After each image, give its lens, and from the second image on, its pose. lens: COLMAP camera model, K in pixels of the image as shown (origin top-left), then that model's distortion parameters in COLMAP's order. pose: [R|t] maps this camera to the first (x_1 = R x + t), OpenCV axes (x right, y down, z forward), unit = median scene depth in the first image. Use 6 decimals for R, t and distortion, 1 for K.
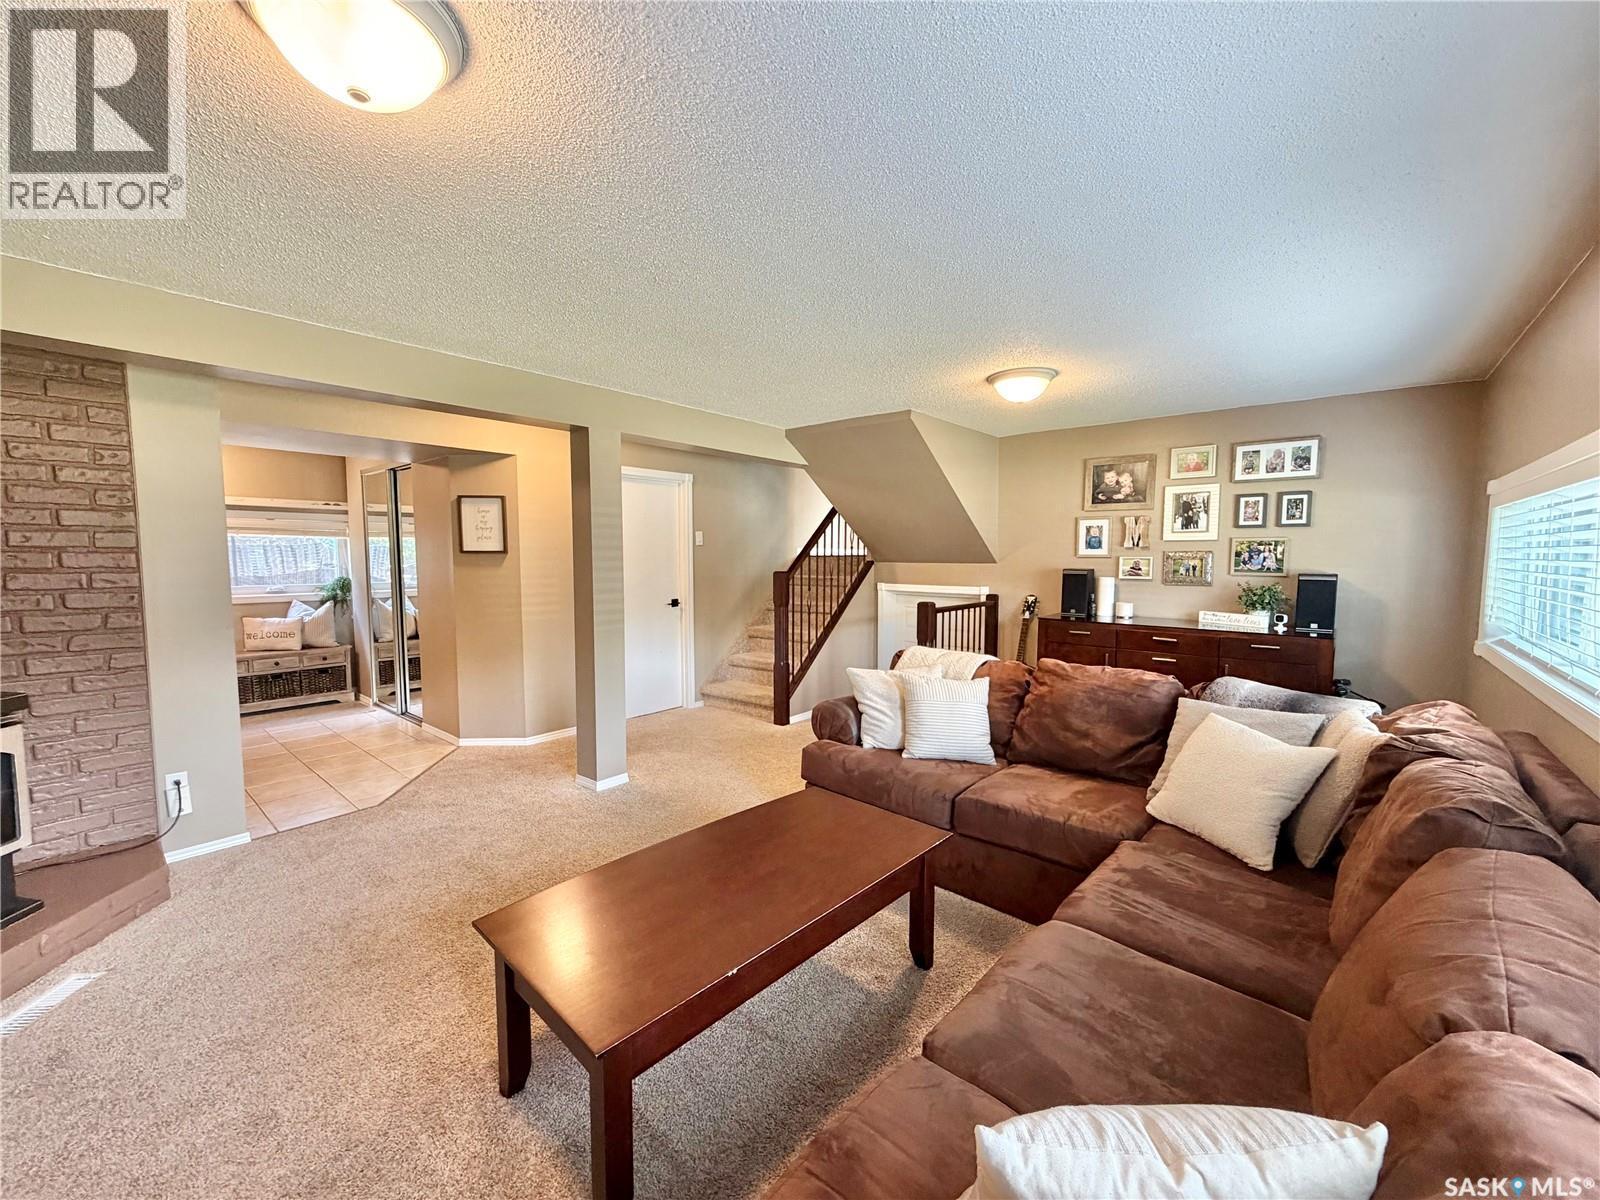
lens RADIAL K [[638.0, 0, 795.7], [0, 638.0, 602.9], [0, 0, 1]] dist [0.003022, -0.000215]
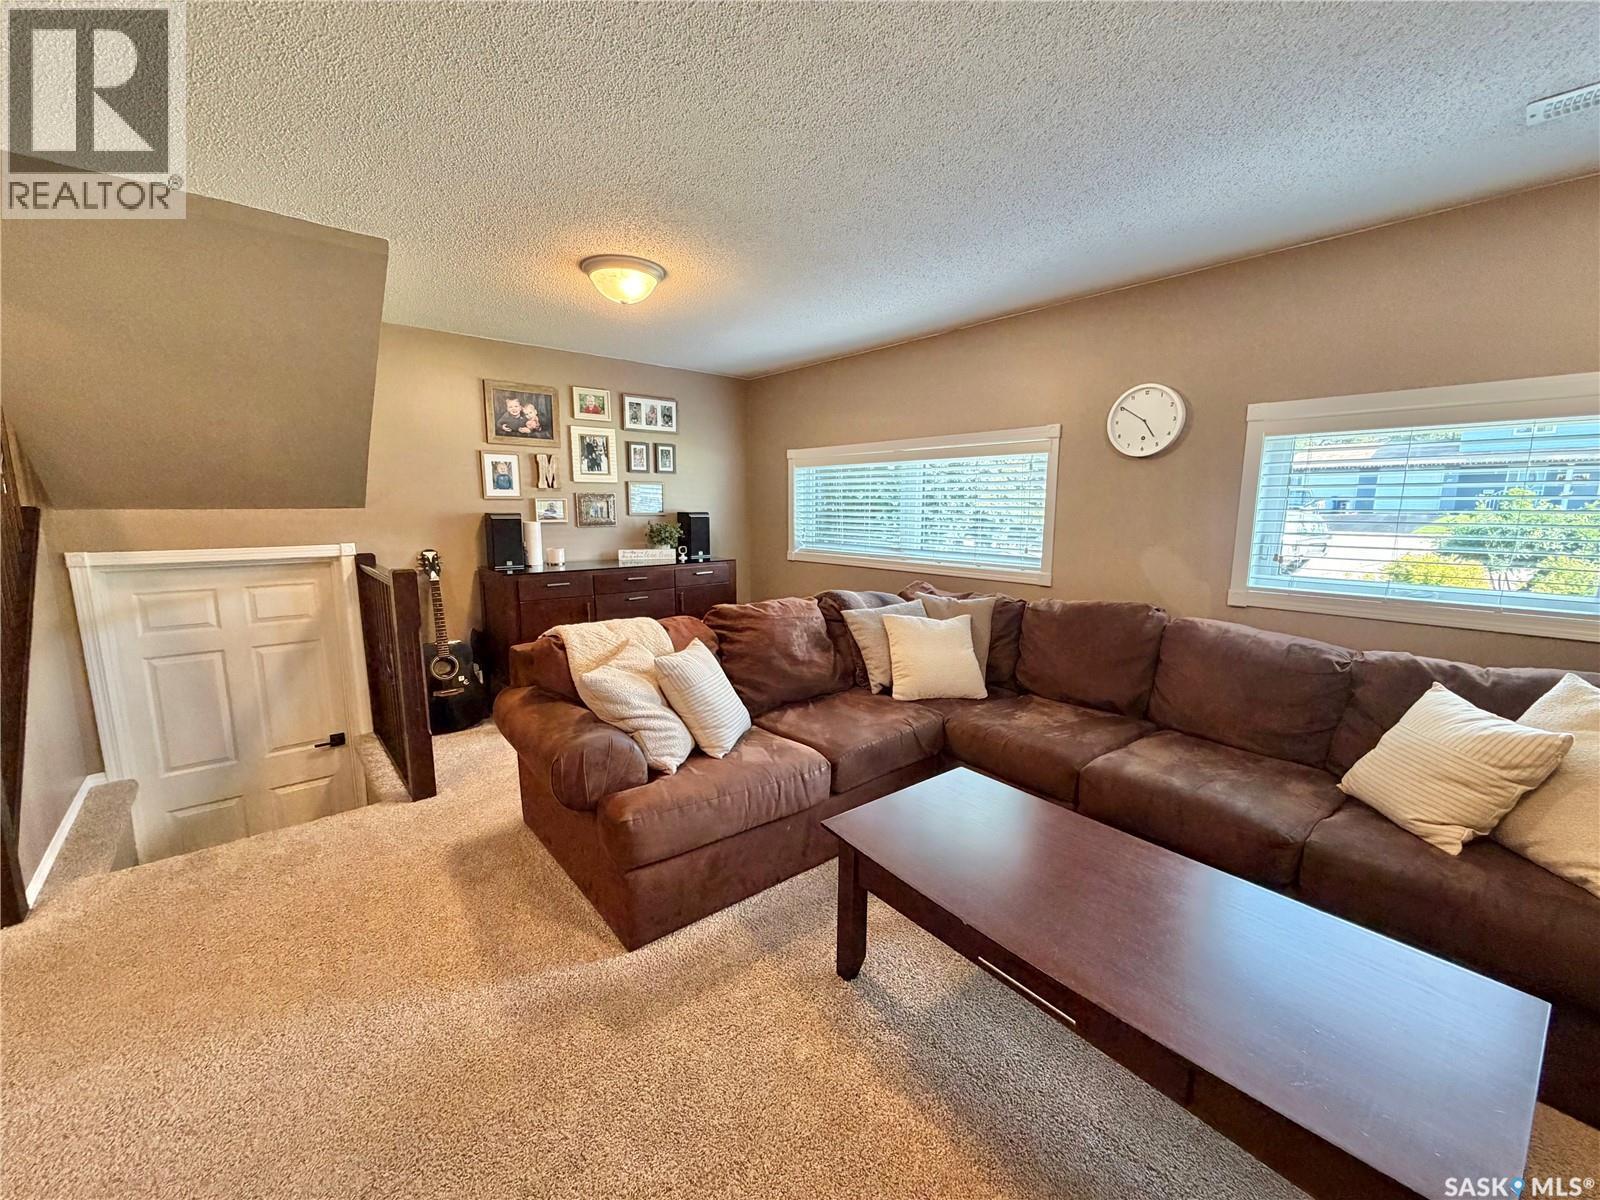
lens RADIAL K [[638.0, 0, 795.7], [0, 638.0, 602.9], [0, 0, 1]] dist [0.003022, -0.000215]
pose [[0.157112, -0.154928, 0.975353, -0.367846], [0.076355, 0.986568, 0.144410, -0.031319], [-0.984625, 0.051784, 0.166831, 0.535038]]
